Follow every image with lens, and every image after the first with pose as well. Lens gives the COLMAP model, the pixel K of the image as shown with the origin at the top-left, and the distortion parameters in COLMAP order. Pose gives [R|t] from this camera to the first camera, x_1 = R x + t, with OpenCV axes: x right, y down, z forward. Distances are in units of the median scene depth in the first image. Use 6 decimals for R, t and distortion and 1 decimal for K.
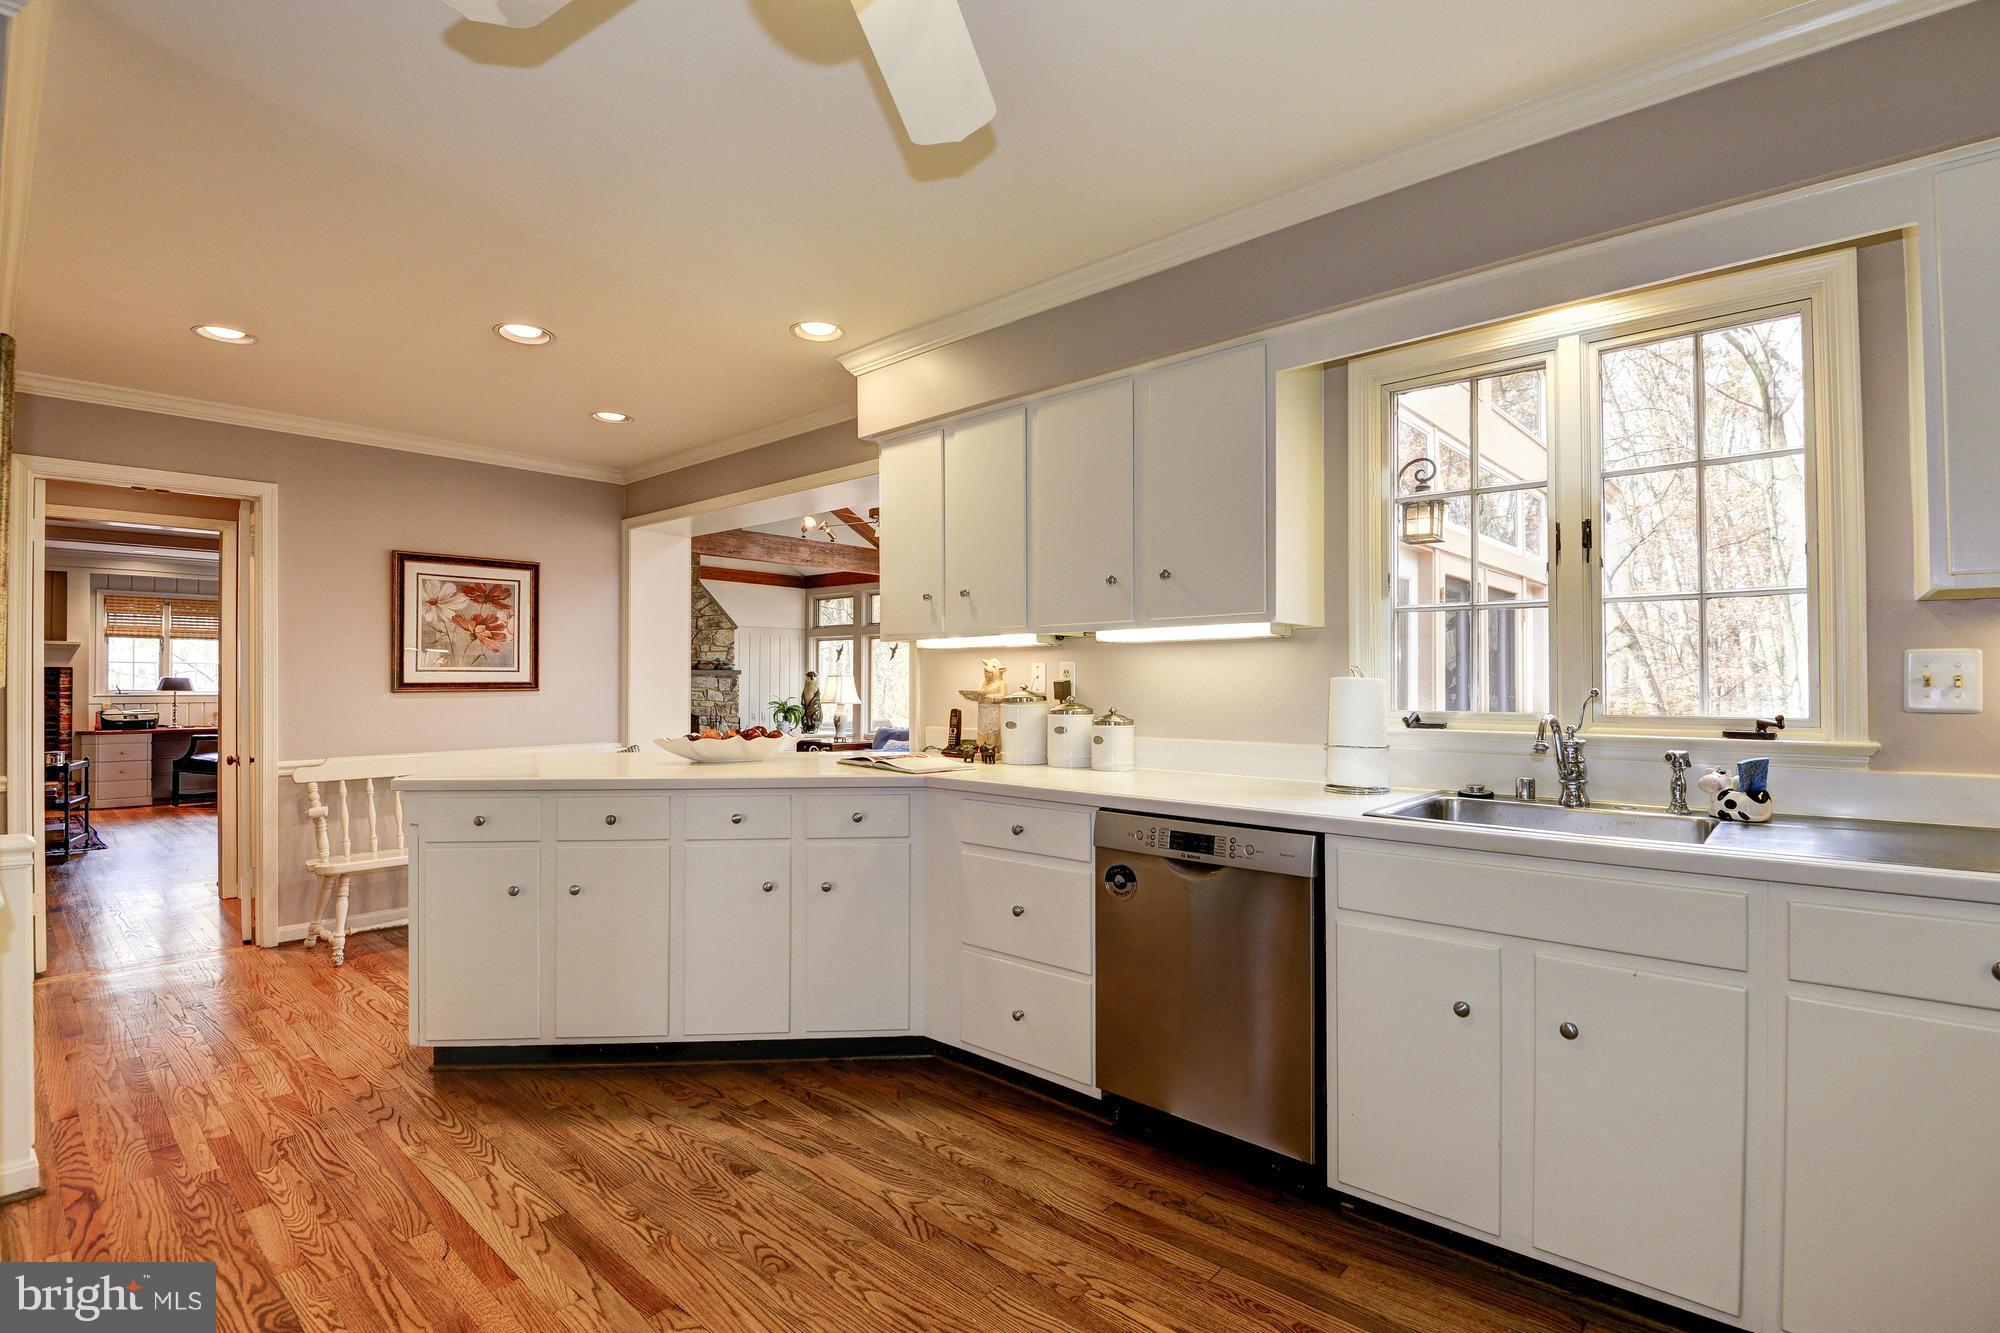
lens RADIAL K [[935.9, 0, 1000.0], [0, 935.9, 666.5], [0, 0, 1]] dist [-0.013619, -0.011493]
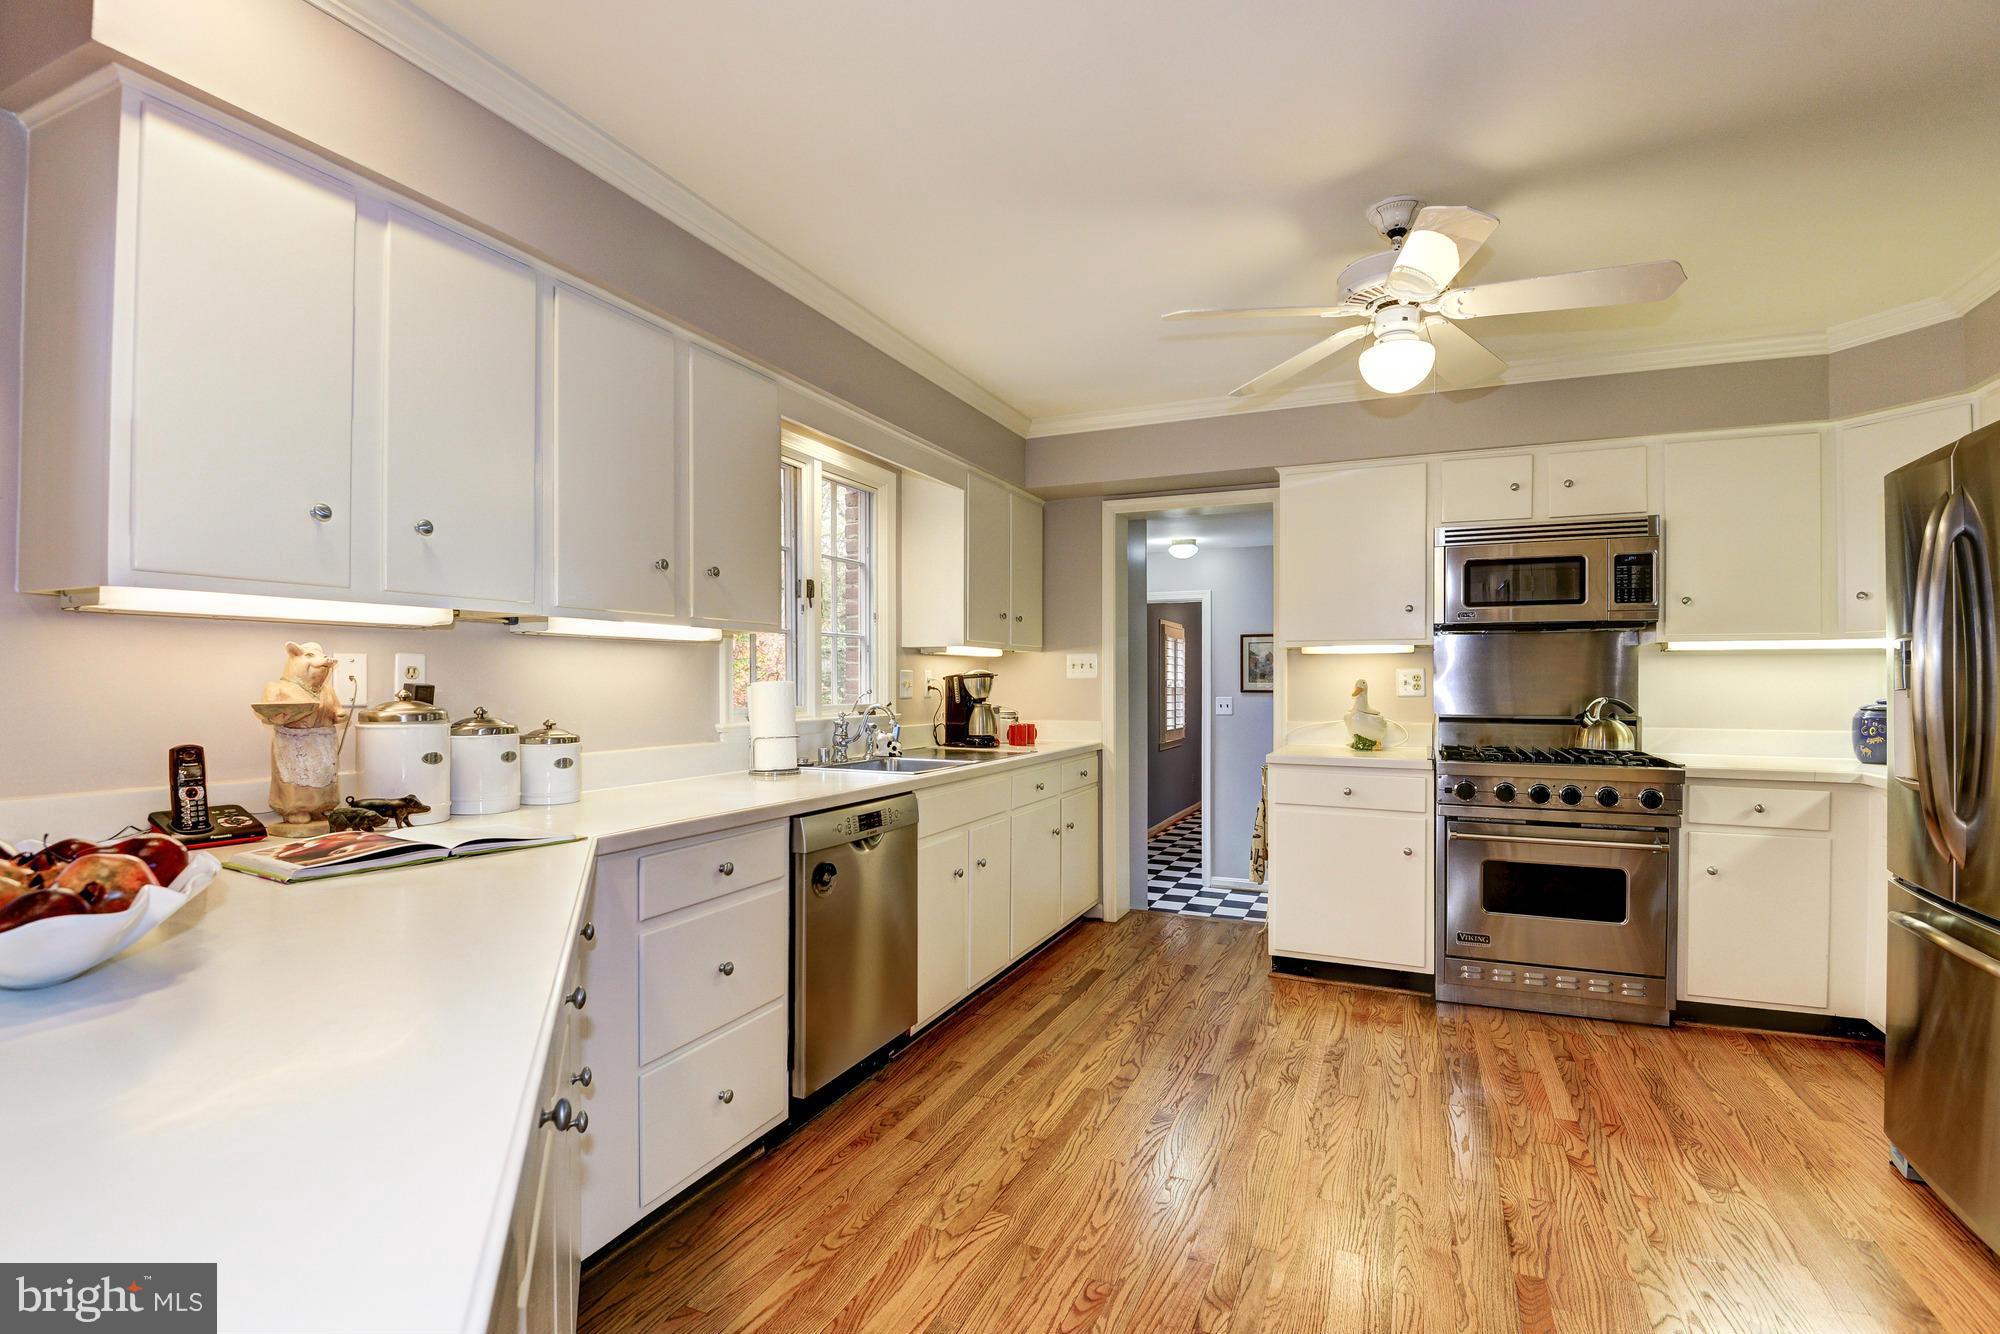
lens RADIAL K [[955.4, 0, 999.7], [0, 955.4, 688.7], [0, 0, 1]] dist [0.030748, -0.056490]
pose [[-0.317353, -0.003893, 0.948299, -0.654775], [-0.011592, 0.999933, 0.000225, 0.012641], [-0.948237, -0.010921, -0.317377, 0.806150]]
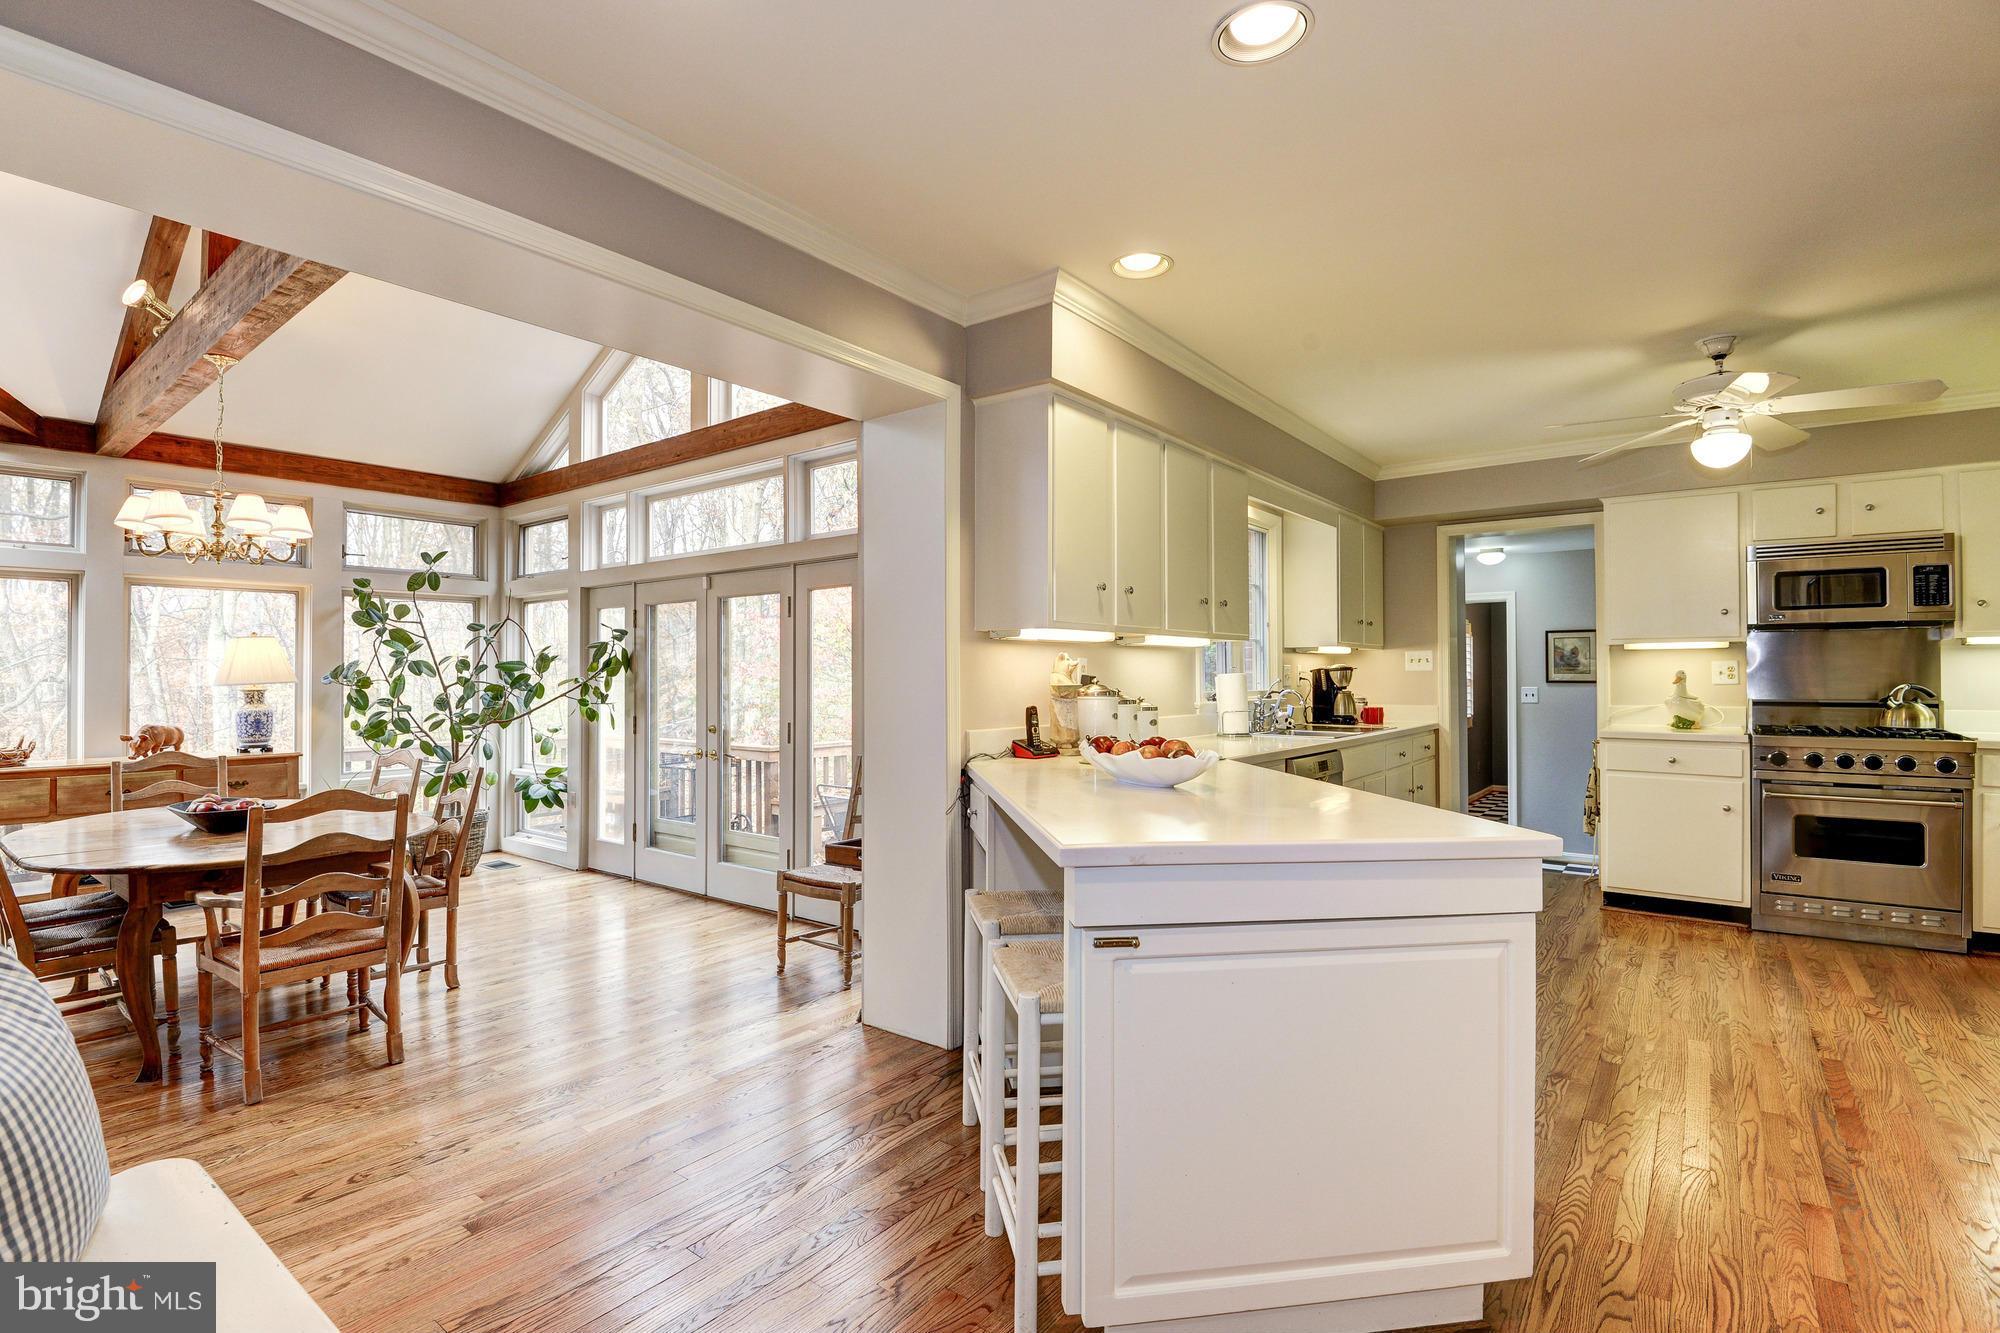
lens RADIAL K [[935.9, 0, 1000.0], [0, 935.9, 666.5], [0, 0, 1]] dist [-0.013619, -0.011493]
pose [[-0.077136, 0.013332, 0.996931, -1.007993], [-0.009740, 0.999853, -0.014125, 0.020687], [-0.996973, -0.010800, -0.076994, 1.159778]]
